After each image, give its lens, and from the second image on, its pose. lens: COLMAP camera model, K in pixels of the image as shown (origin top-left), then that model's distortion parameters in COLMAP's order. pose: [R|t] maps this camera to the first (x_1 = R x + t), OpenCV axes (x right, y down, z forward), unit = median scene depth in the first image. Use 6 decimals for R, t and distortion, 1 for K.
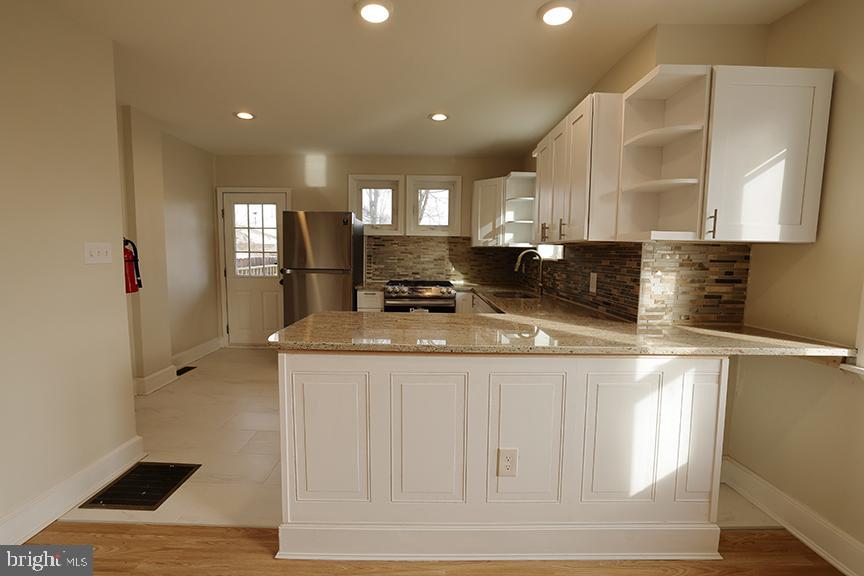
lens RADIAL K [[365.8, 0, 430.9], [0, 365.8, 287.7], [0, 0, 1]] dist [-0.029991, 0.009298]
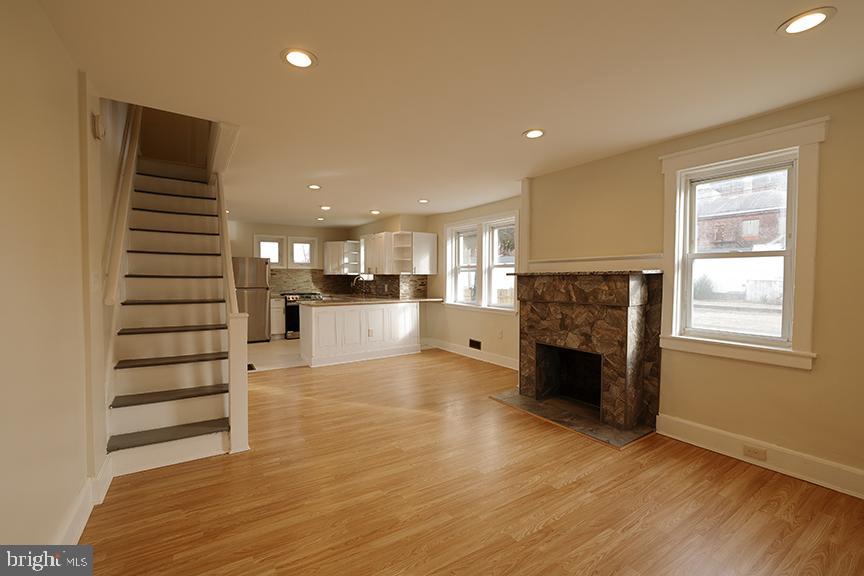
lens RADIAL K [[365.8, 0, 427.6], [0, 365.8, 291.7], [0, 0, 1]] dist [-0.029991, 0.009298]
pose [[0.842824, -0.034337, 0.537093, -0.523888], [0.060272, 0.997707, -0.030795, 0.078667], [-0.534804, 0.058327, 0.842961, -1.014844]]
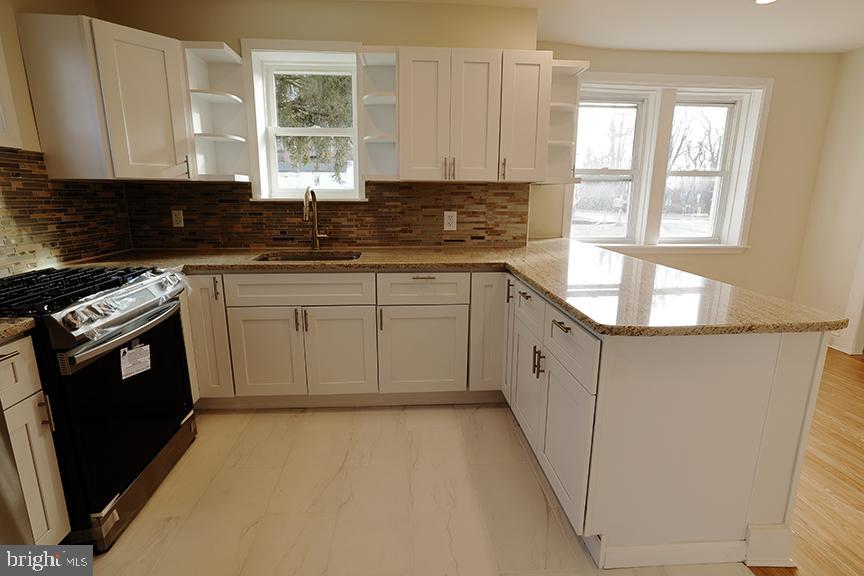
lens RADIAL K [[415.1, 0, 430.3], [0, 415.1, 285.0], [0, 0, 1]] dist [-0.017635, 0.002378]
pose [[-0.068374, -0.230110, 0.970760, -0.453064], [0.088425, 0.967810, 0.235639, -0.075104], [-0.993733, 0.101951, -0.045826, 0.698422]]
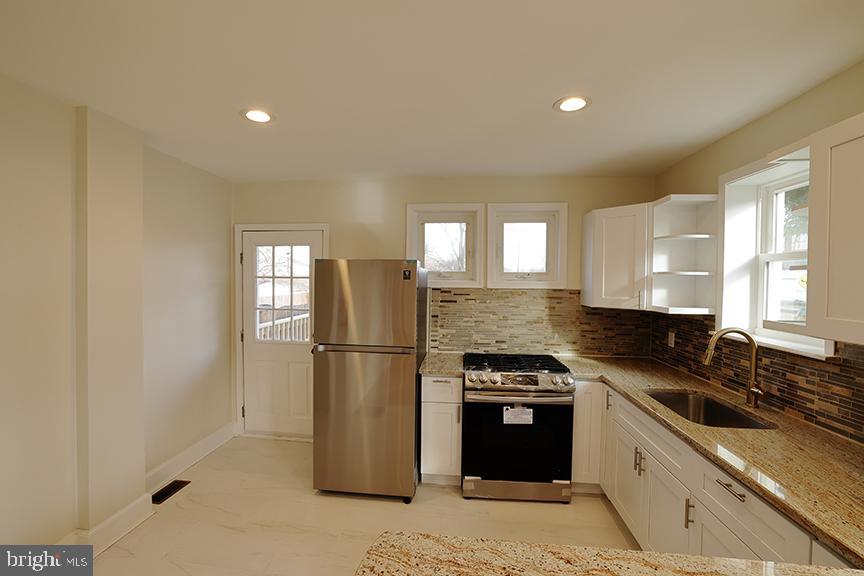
lens RADIAL K [[365.8, 0, 433.9], [0, 365.8, 286.7], [0, 0, 1]] dist [-0.029991, 0.009298]
pose [[0.995133, -0.000823, -0.098536, -0.114488], [-0.006858, 0.996962, -0.077586, -0.101841], [0.098301, 0.077884, 0.992104, 0.332705]]
